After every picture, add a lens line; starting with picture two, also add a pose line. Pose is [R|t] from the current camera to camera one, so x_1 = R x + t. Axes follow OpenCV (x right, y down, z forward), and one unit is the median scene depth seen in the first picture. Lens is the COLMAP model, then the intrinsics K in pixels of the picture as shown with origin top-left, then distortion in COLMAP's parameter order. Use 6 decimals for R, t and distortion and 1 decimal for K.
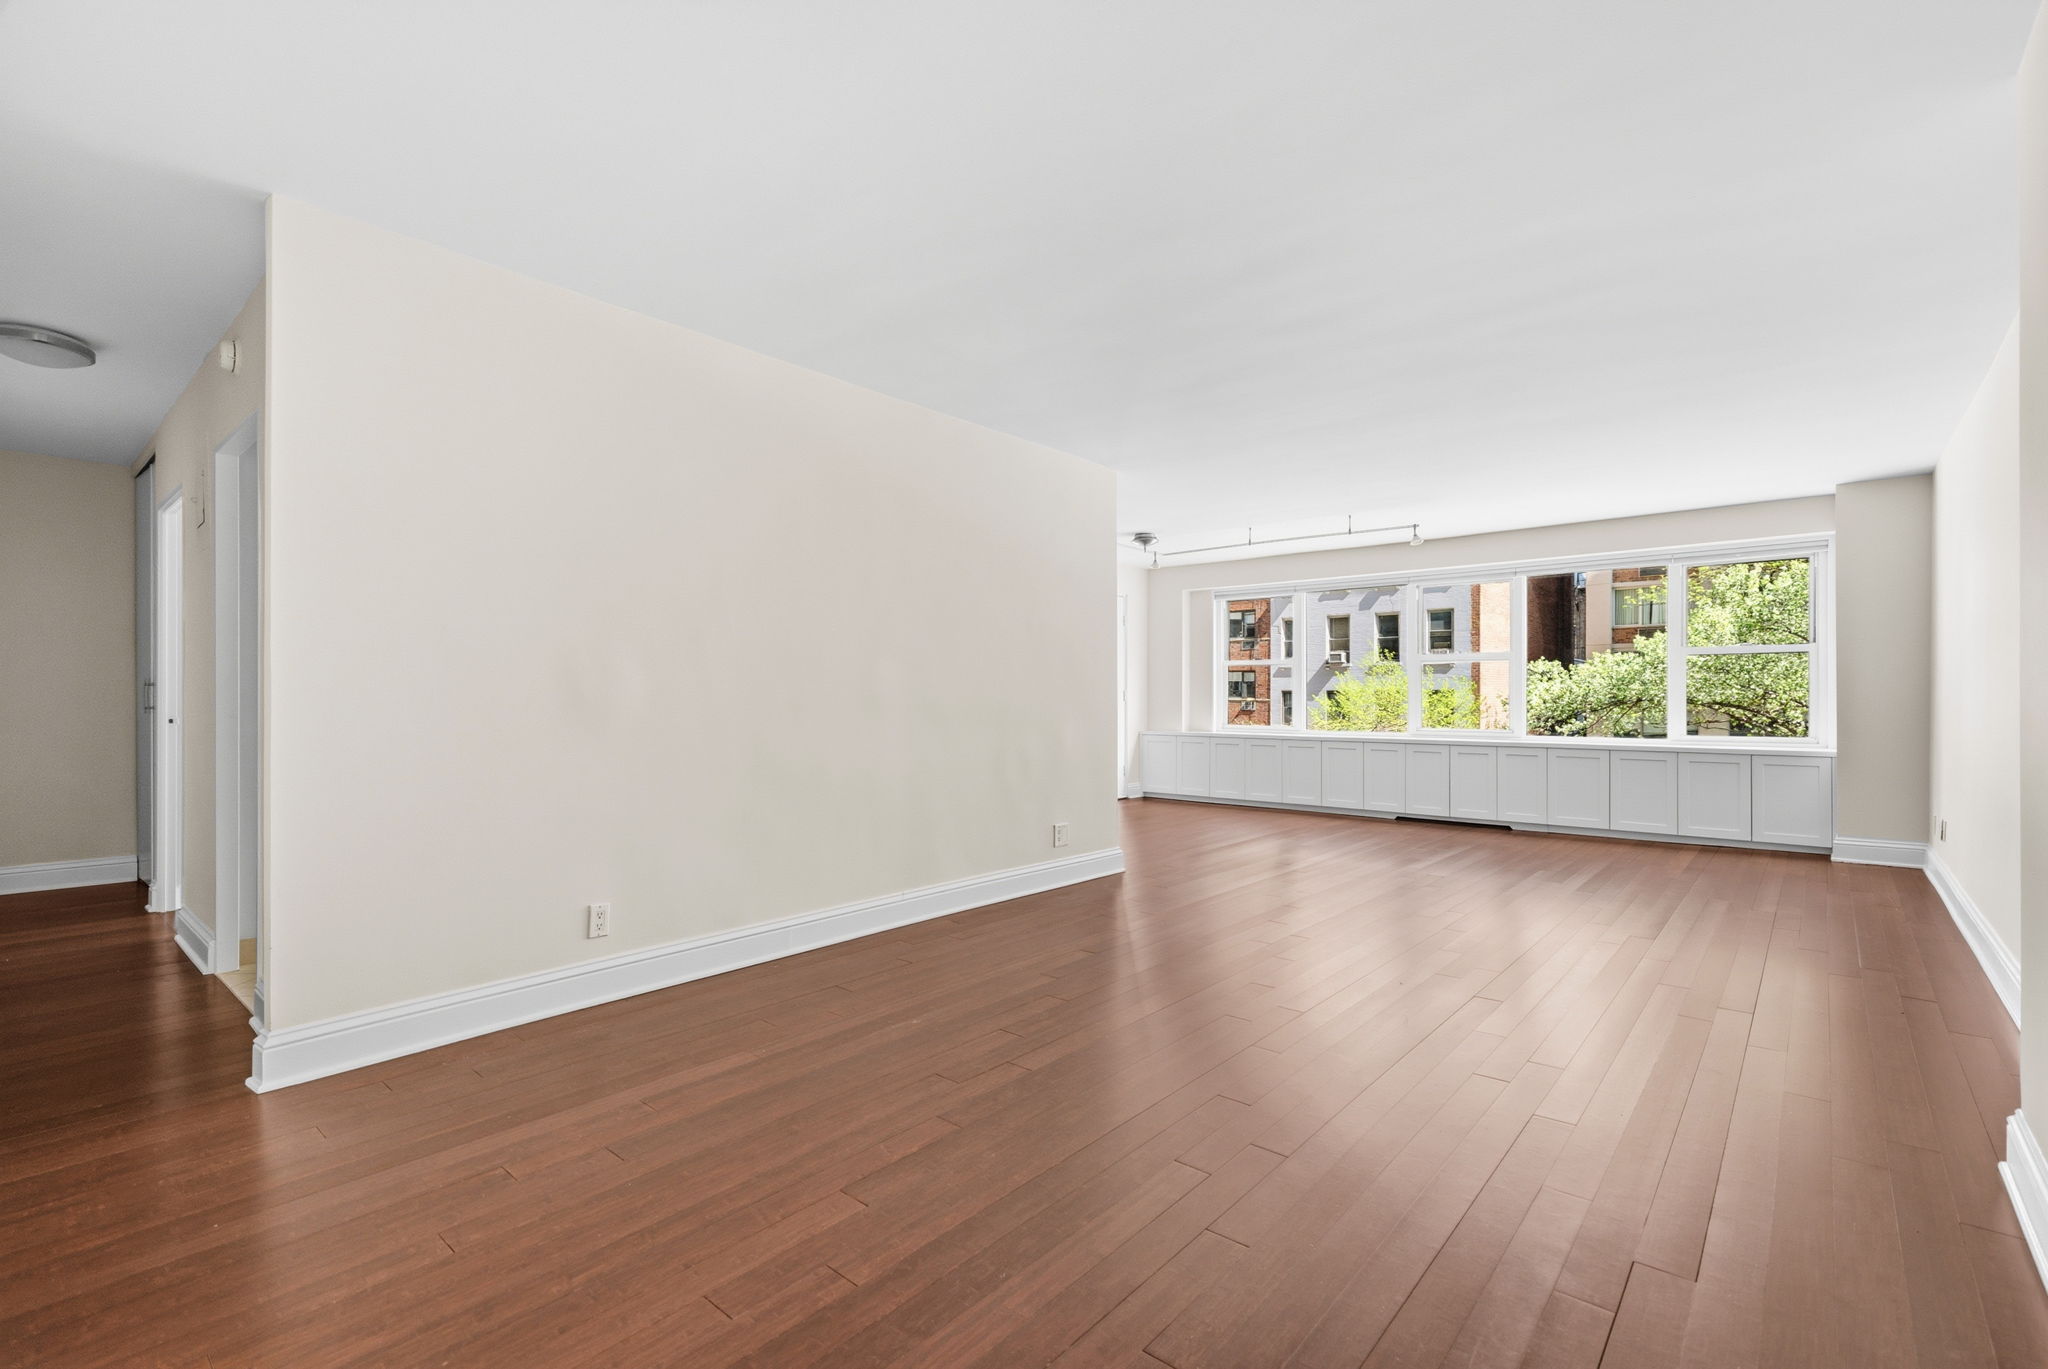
lens RADIAL K [[921.9, 0, 1025.1], [0, 921.9, 686.7], [0, 0, 1]] dist [0.000991, -0.000395]
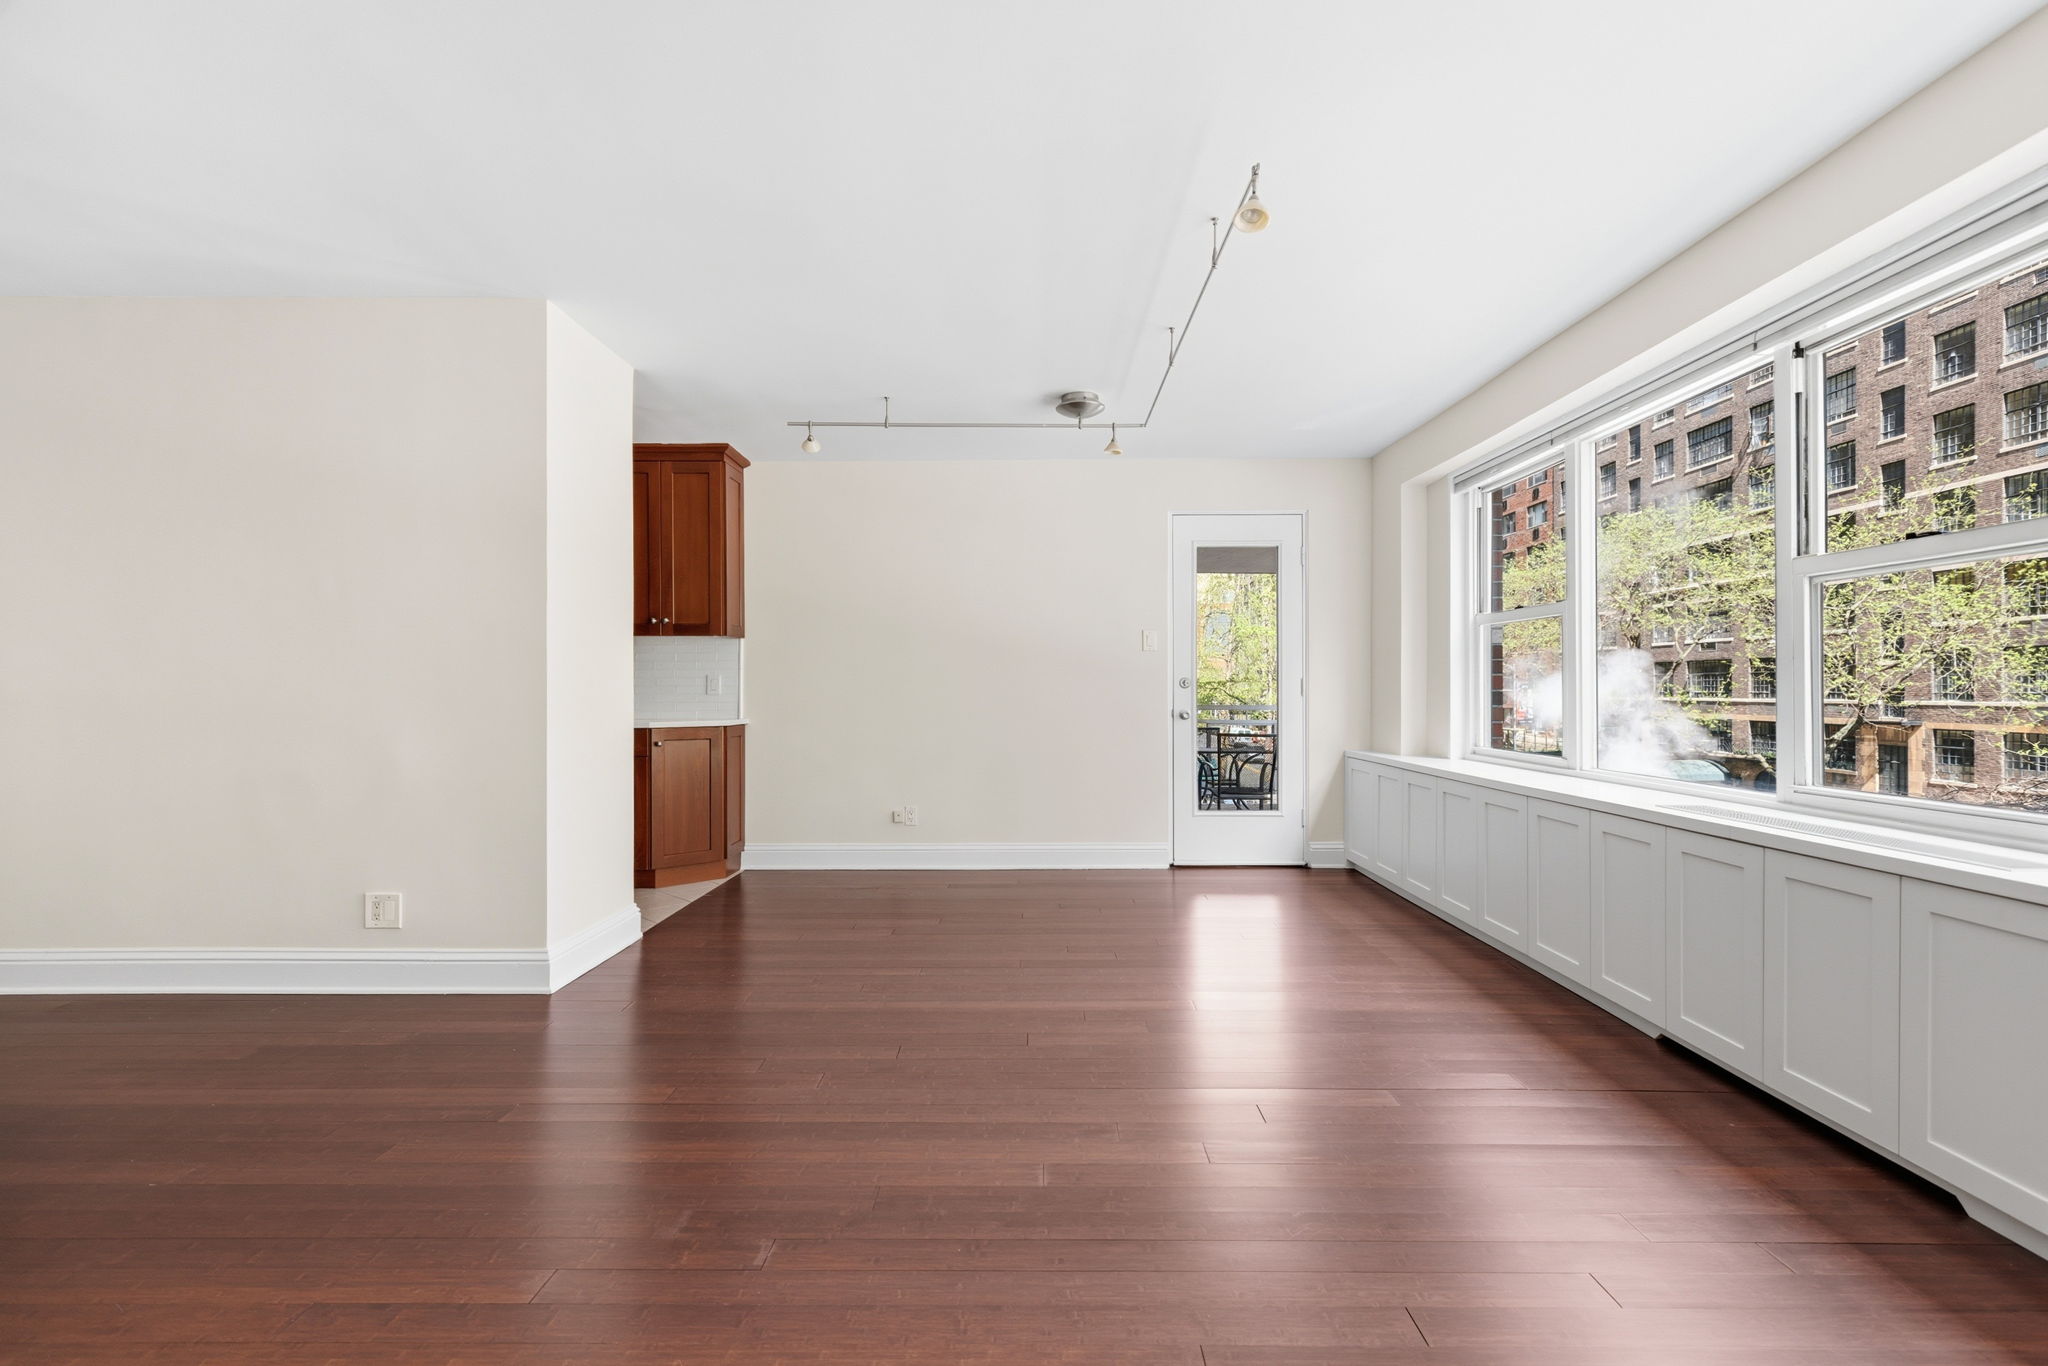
lens RADIAL K [[921.9, 0, 1040.2], [0, 921.9, 680.4], [0, 0, 1]] dist [0.000991, -0.000395]
pose [[0.647797, -0.009561, -0.761753, 0.161239], [0.009683, 0.999944, -0.004315, 0.002354], [0.761751, -0.004581, 0.647853, 0.187027]]
